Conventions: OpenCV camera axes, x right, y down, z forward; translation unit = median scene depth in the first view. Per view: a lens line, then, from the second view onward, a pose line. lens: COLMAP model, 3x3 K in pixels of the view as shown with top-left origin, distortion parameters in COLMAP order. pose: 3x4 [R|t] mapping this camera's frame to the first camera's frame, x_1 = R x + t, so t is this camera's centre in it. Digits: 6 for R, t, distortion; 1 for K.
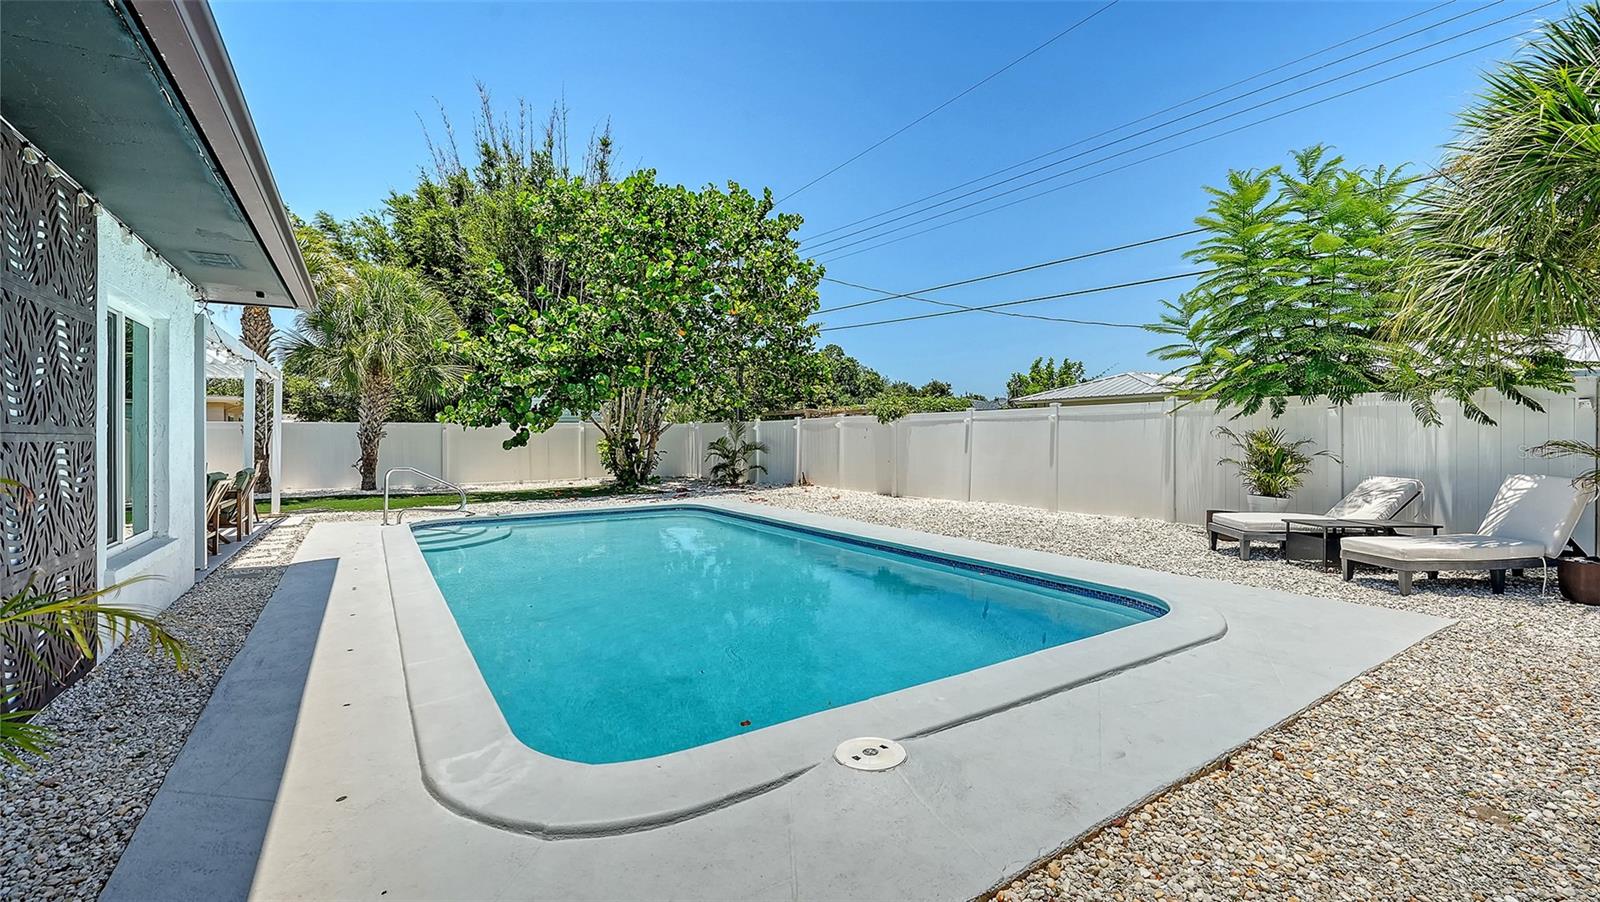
lens RADIAL K [[664.2, 0, 795.6], [0, 664.2, 432.0], [0, 0, 1]] dist [0.003565, -0.000283]
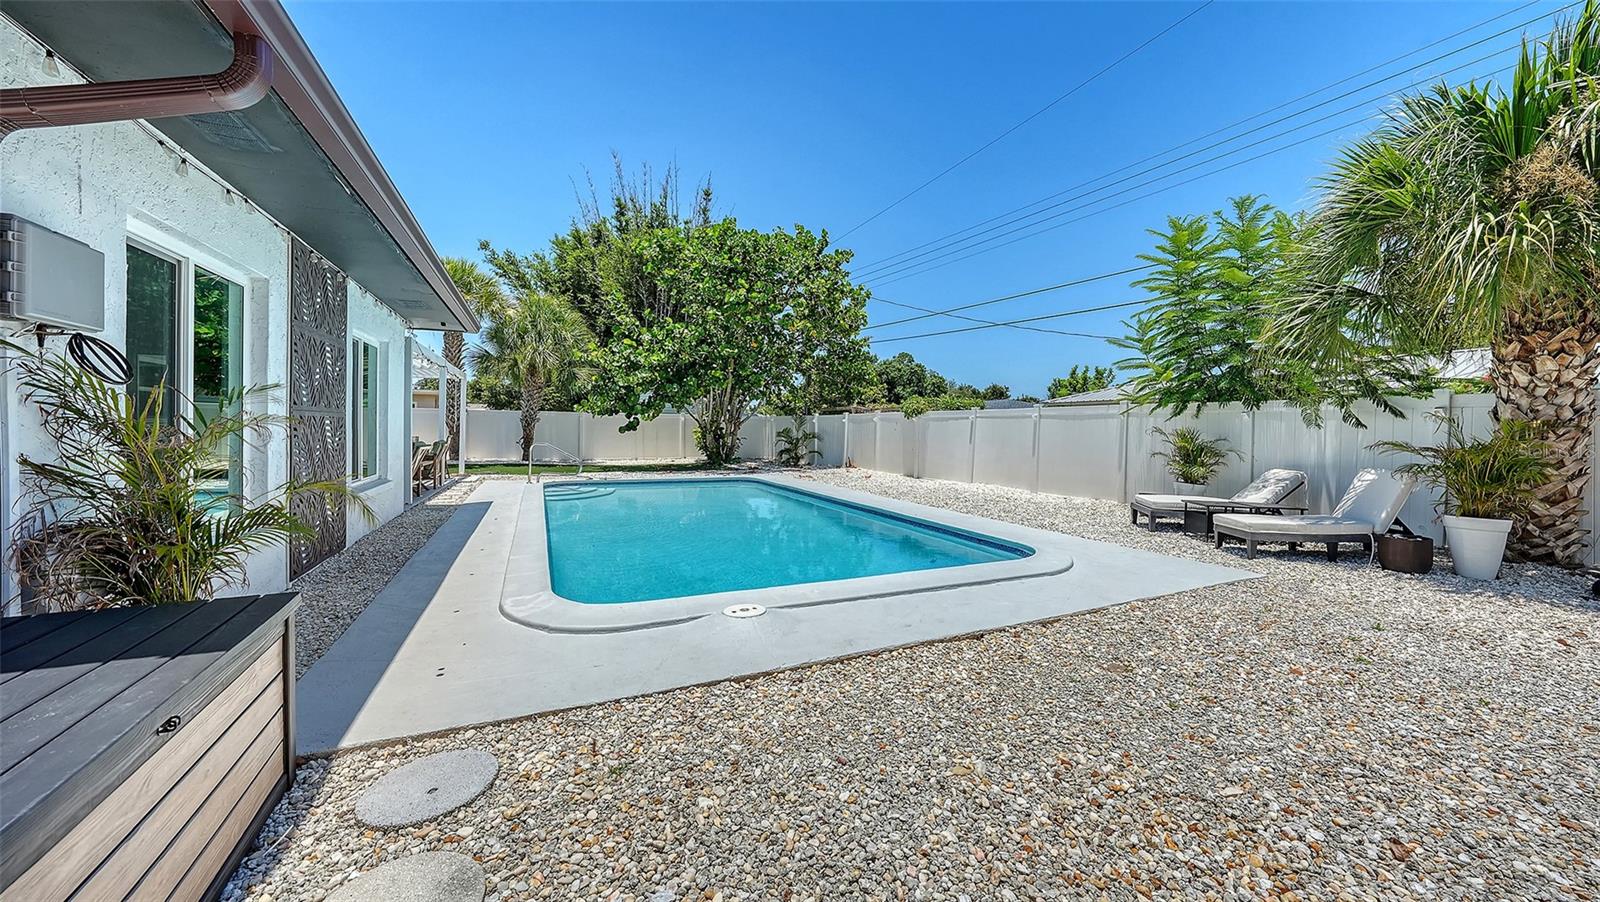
lens RADIAL K [[557.4, 0, 799.3], [0, 557.4, 435.0], [0, 0, 1]] dist [-0.011807, 0.000288]
pose [[0.990775, 0.023510, -0.133460, 0.110849], [-0.021172, 0.999597, 0.018915, 0.003013], [0.133851, -0.015915, 0.990874, -0.094634]]
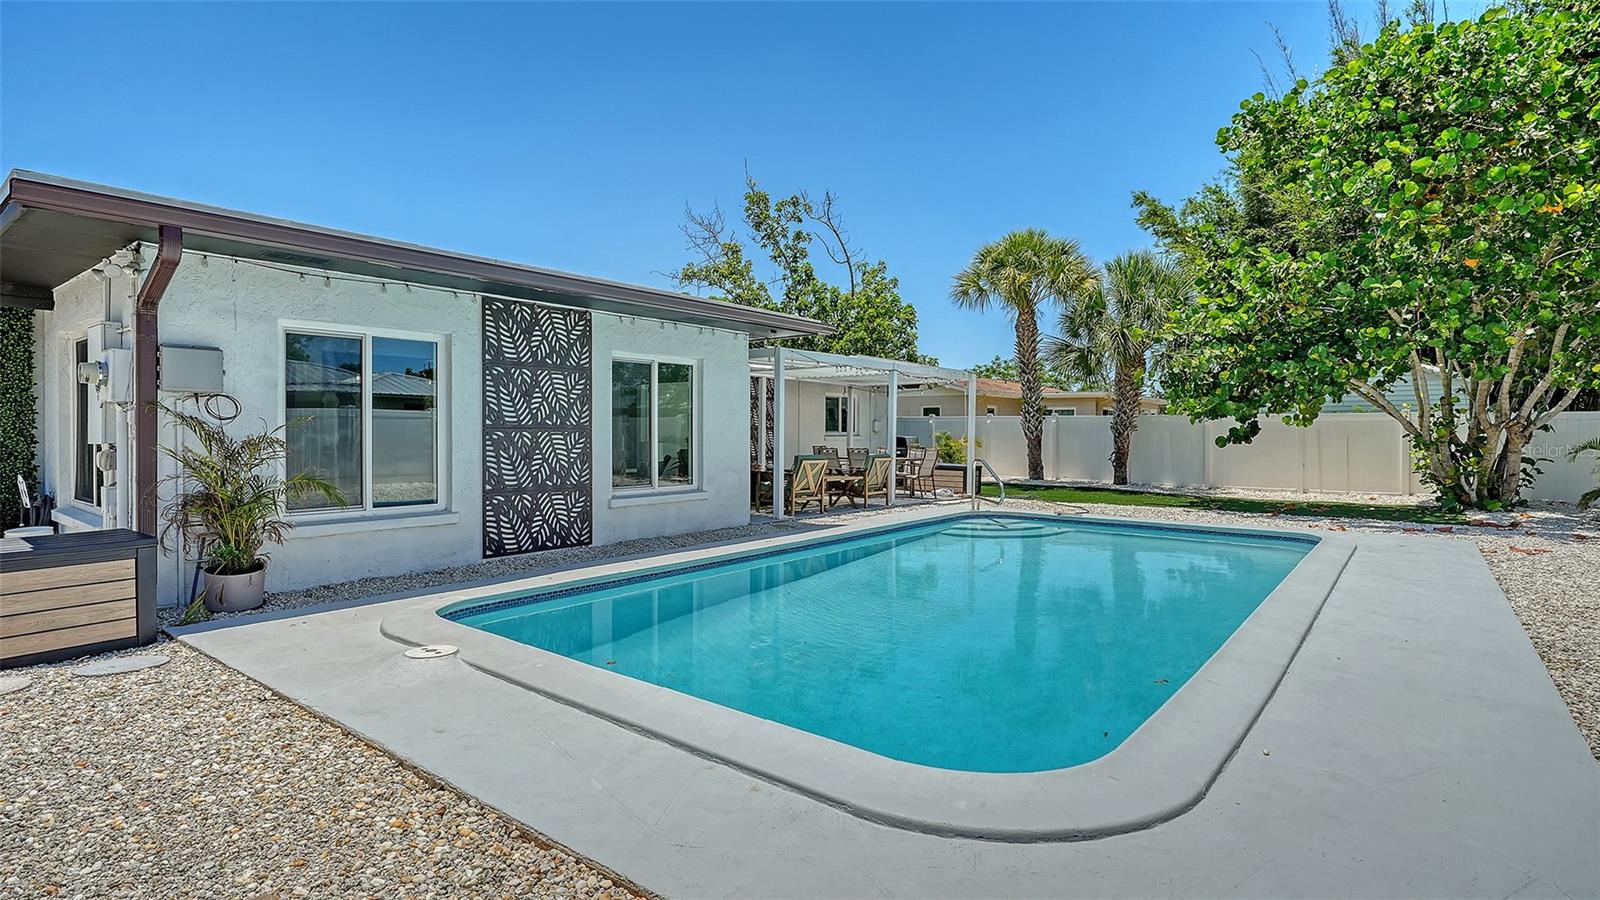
lens RADIAL K [[788.8, 0, 802.1], [0, 788.8, 443.5], [0, 0, 1]] dist [-0.023338, -0.000126]
pose [[0.338452, 0.027465, -0.940583, 0.513483], [-0.004252, 0.999608, 0.027658, -0.004843], [0.940974, -0.005361, 0.338436, 0.310095]]
